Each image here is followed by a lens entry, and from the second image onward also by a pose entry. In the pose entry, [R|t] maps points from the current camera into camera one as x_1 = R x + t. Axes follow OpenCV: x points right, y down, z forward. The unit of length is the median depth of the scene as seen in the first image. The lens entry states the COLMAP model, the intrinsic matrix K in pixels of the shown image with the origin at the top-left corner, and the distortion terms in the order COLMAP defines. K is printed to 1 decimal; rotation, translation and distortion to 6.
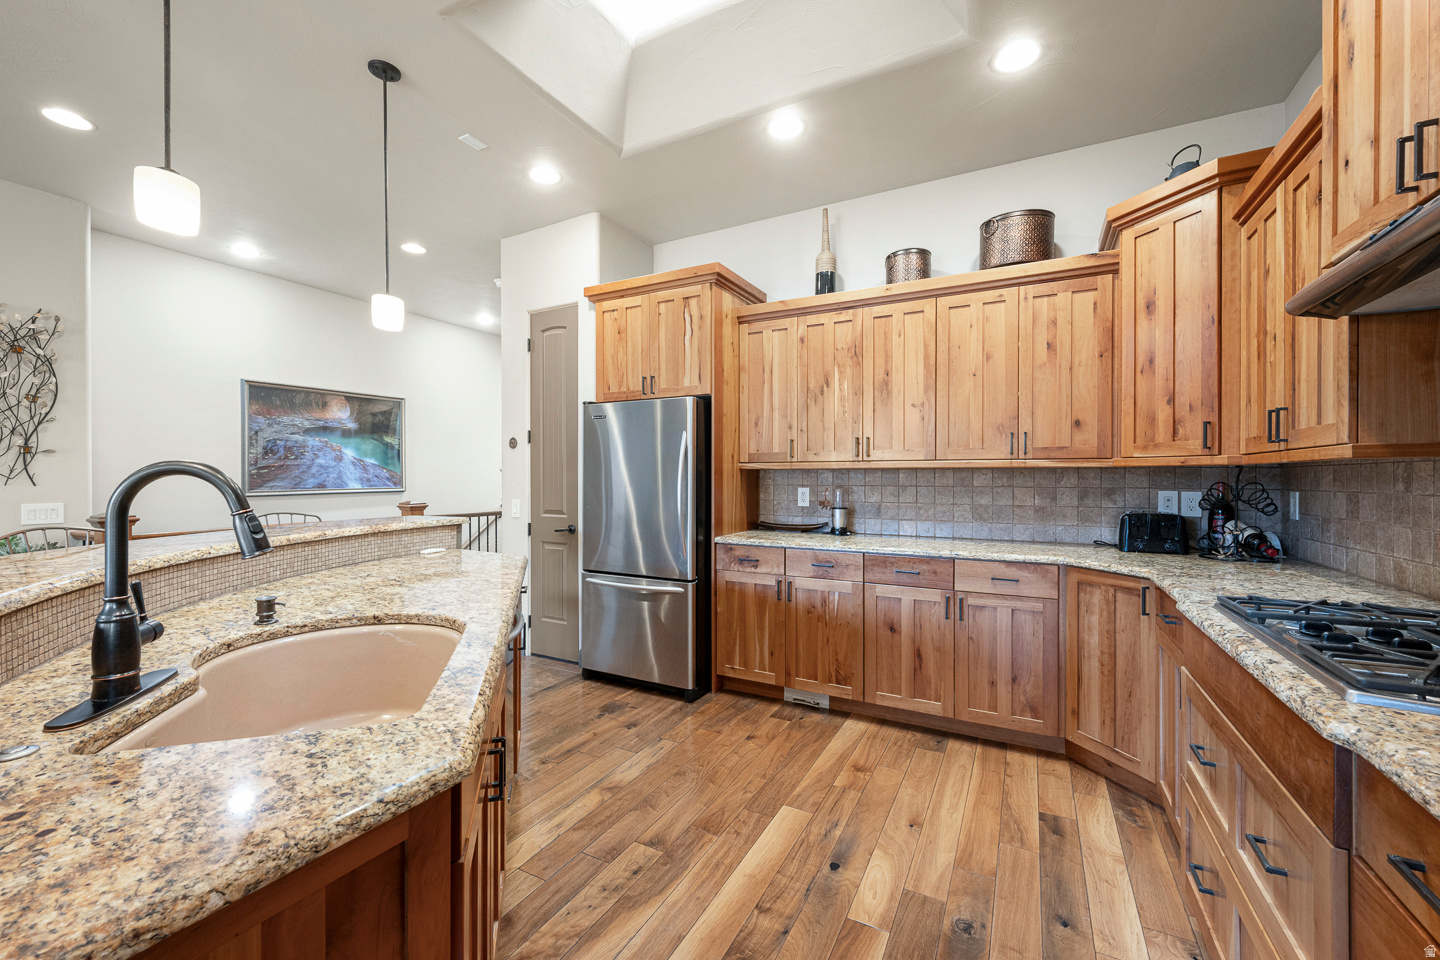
lens RADIAL K [[572.8, 0, 720.0], [0, 572.8, 480.0], [0, 0, 1]] dist [-0.001686, 0.000266]
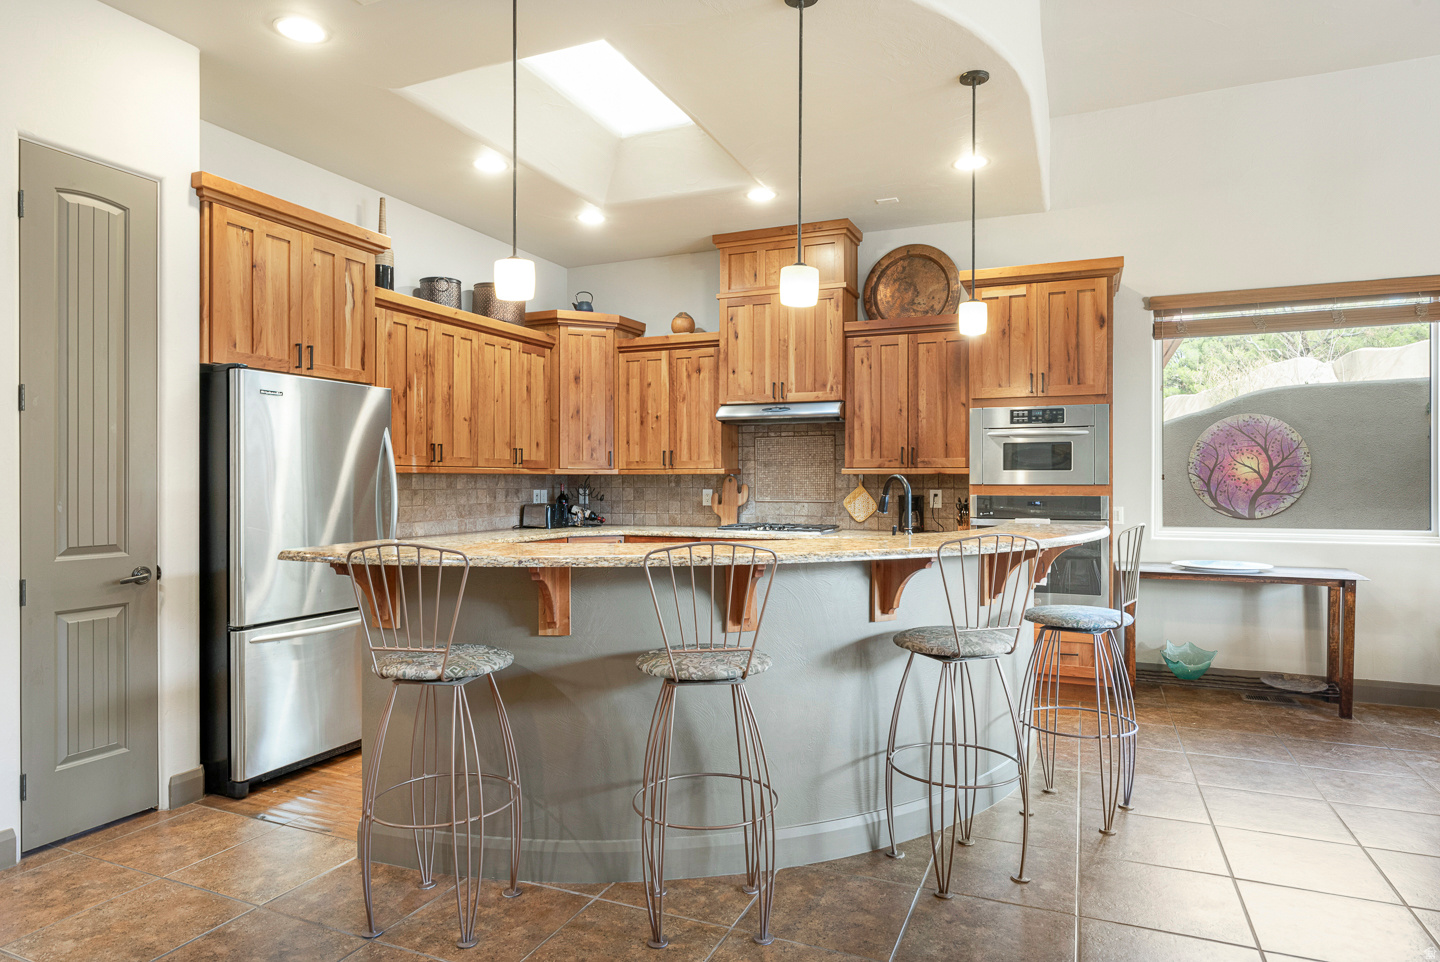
lens RADIAL K [[851.3, 0, 720.0], [0, 851.3, 481.0], [0, 0, 1]] dist [-0.000802, -0.000308]
pose [[-0.078520, -0.001219, 0.996912, -1.214000], [0.007811, 0.999968, 0.001838, -0.003928], [-0.996882, 0.007931, -0.078508, 0.535649]]
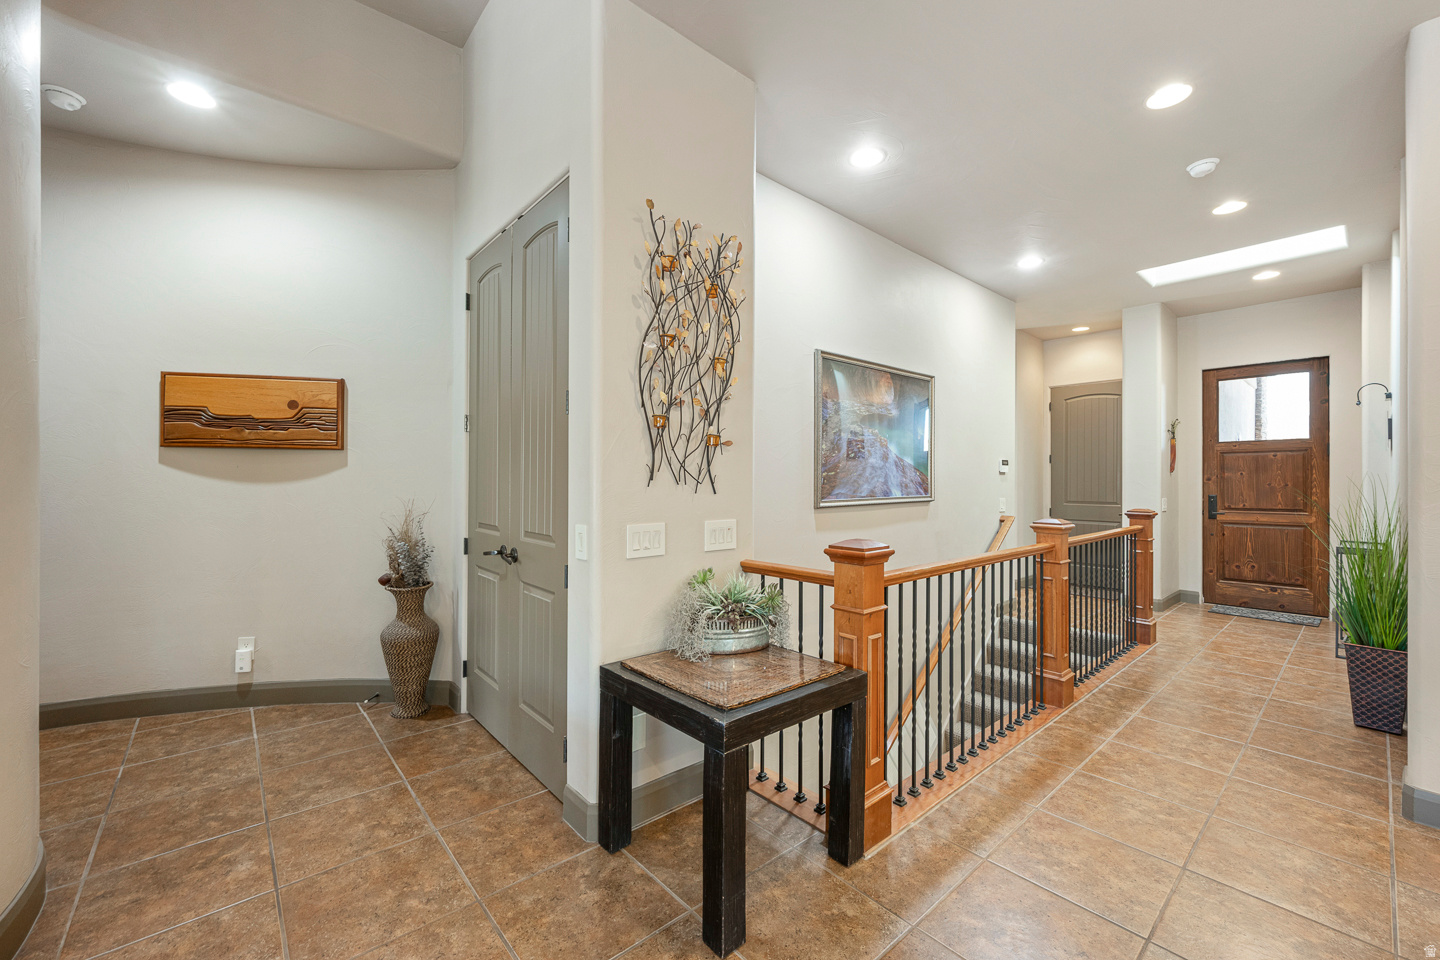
lens RADIAL K [[572.8, 0, 720.0], [0, 572.8, 480.0], [0, 0, 1]] dist [-0.001686, 0.000266]
pose [[0.935422, 0.001909, -0.353527, -0.905166], [-0.005417, 0.999945, -0.008932, 0.000070], [0.353491, 0.010270, 0.935382, 0.345993]]
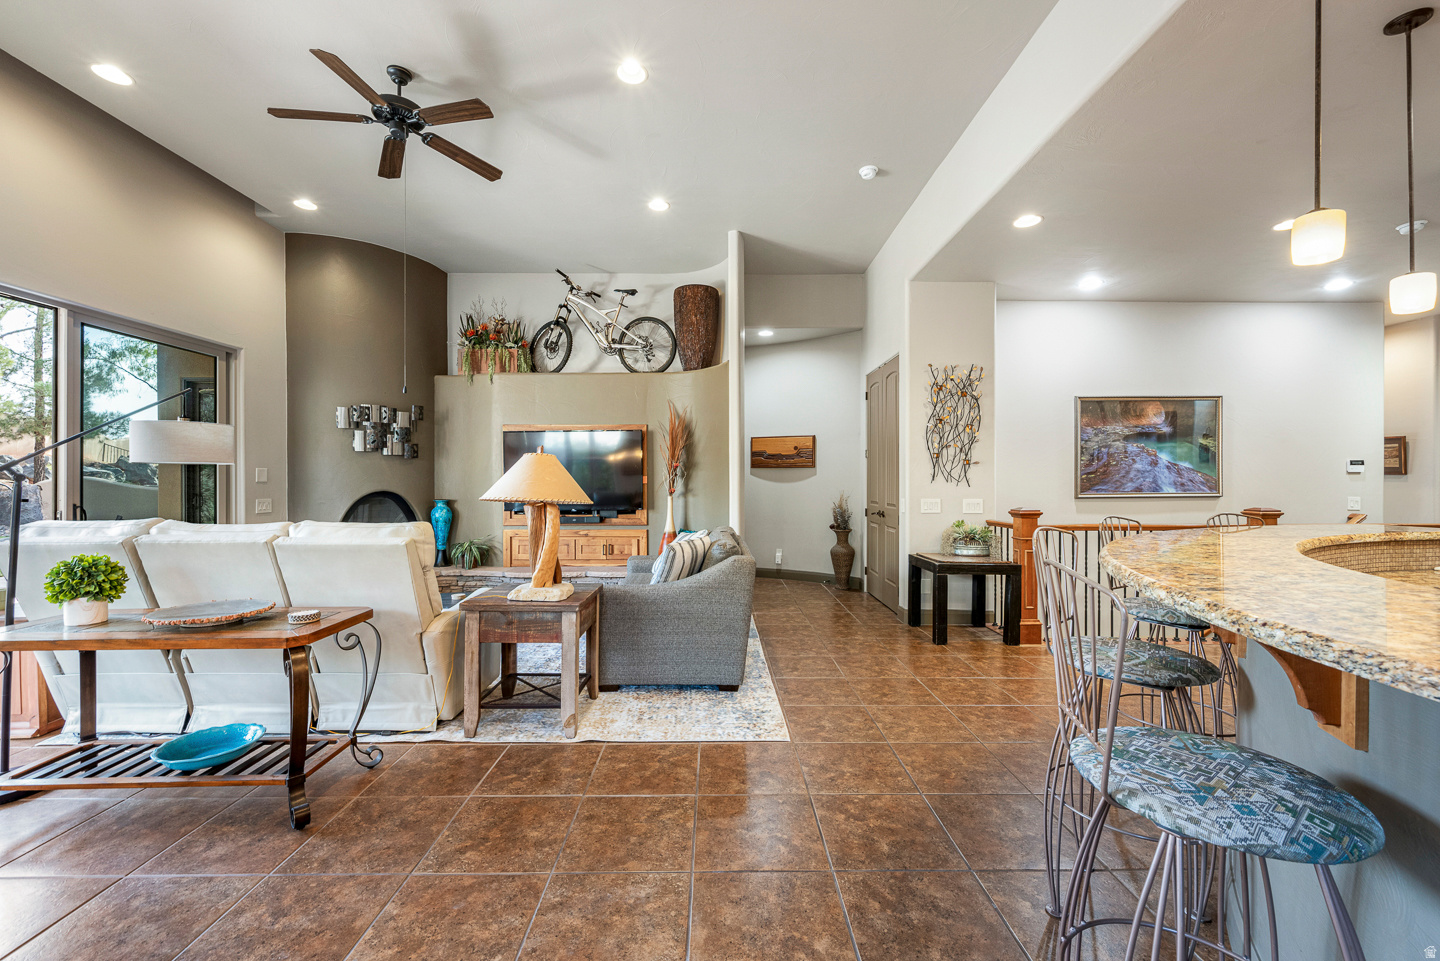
lens RADIAL K [[572.8, 0, 720.0], [0, 572.8, 480.5], [0, 0, 1]] dist [-0.001686, 0.000266]
pose [[0.474214, -0.001690, -0.880408, -0.207533], [-0.006408, 0.999965, -0.005371, 0.005745], [0.880387, 0.008189, 0.474186, -0.235127]]
